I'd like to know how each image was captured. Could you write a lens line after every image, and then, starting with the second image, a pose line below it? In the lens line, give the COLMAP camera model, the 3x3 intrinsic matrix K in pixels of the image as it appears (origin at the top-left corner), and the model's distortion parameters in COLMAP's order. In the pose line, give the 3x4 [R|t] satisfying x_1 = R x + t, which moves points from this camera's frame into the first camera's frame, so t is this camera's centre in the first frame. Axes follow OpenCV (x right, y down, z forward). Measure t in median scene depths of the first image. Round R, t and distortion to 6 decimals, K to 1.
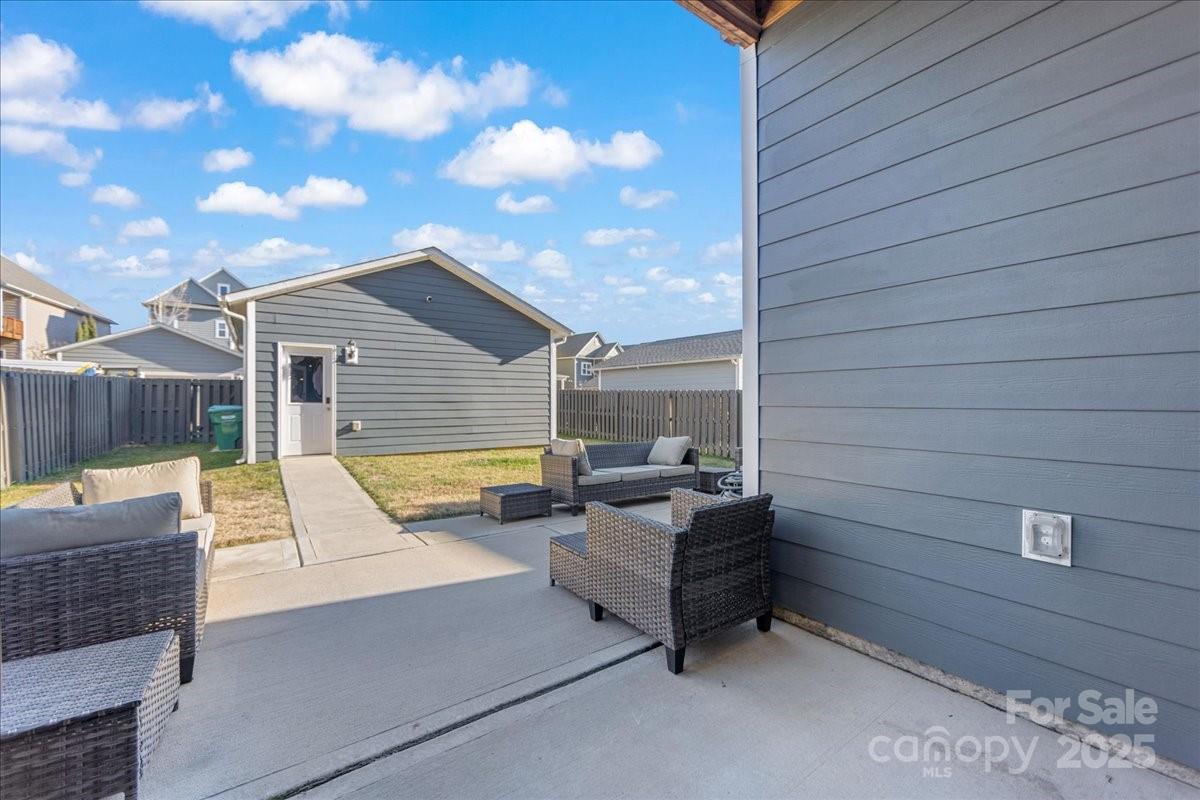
lens RADIAL K [[472.1, 0, 597.6], [0, 472.1, 403.2], [0, 0, 1]] dist [-0.004381, -0.000228]
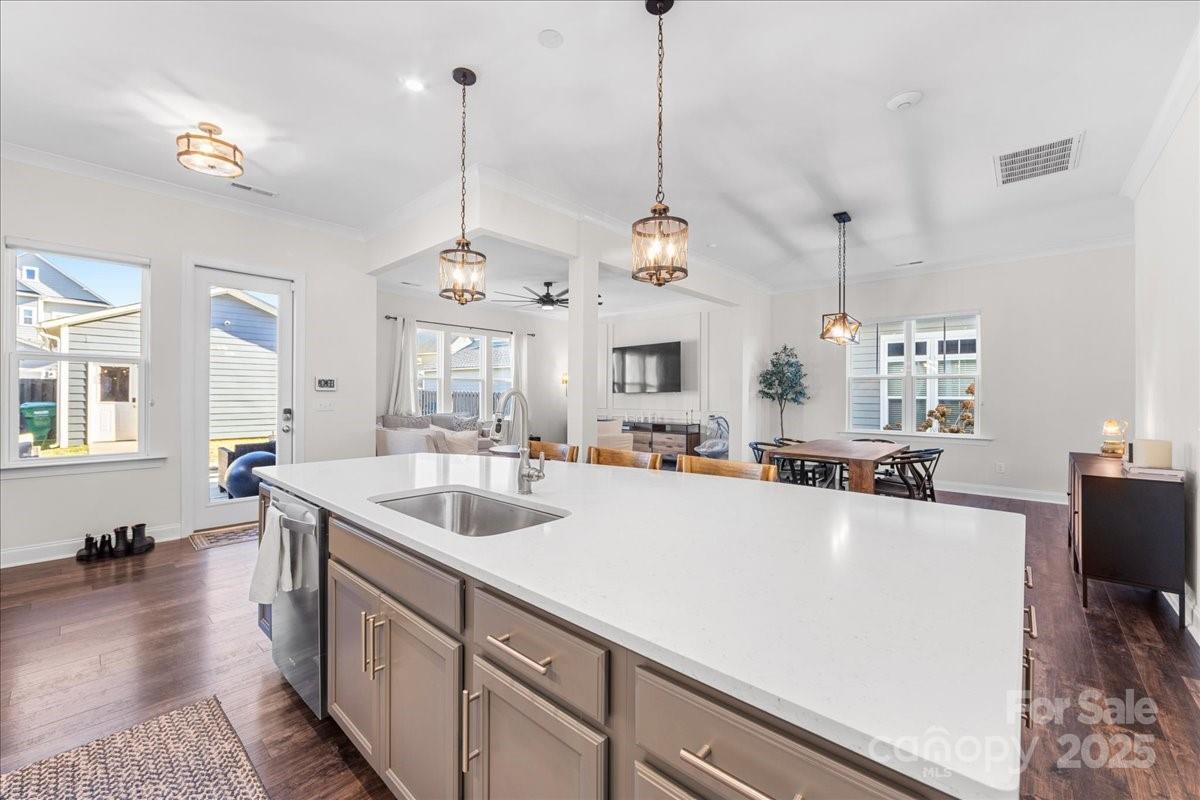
lens RADIAL K [[472.1, 0, 599.4], [0, 472.1, 393.3], [0, 0, 1]] dist [-0.004381, -0.000228]
pose [[0.976858, 0.006576, 0.213786, 0.333506], [-0.004863, 0.999952, -0.008539, -0.015449], [-0.213832, 0.007302, 0.976843, -0.451563]]
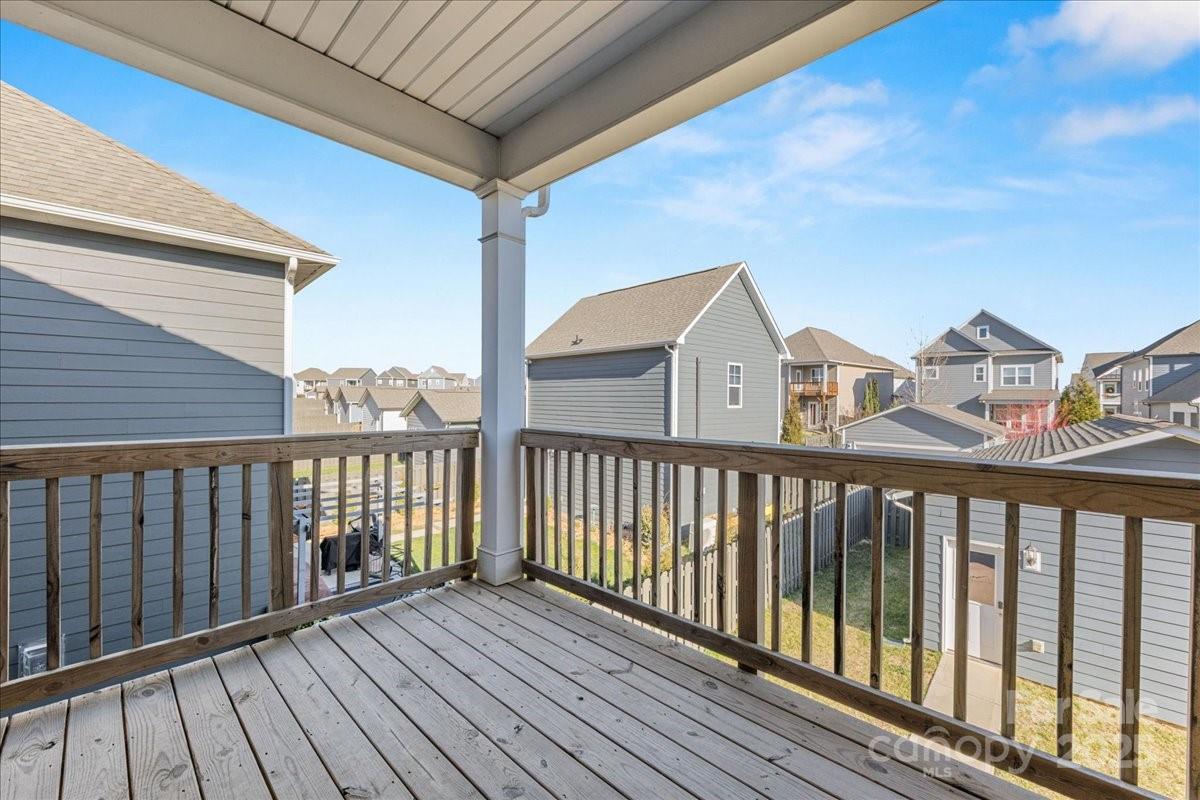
lens RADIAL K [[472.1, 0, 597.5], [0, 472.1, 402.8], [0, 0, 1]] dist [-0.004381, -0.000228]
pose [[0.182429, 0.002514, -0.983216, 0.119136], [-0.011950, 0.999929, 0.000340, -0.288130], [0.983146, 0.011687, 0.182446, 0.070705]]
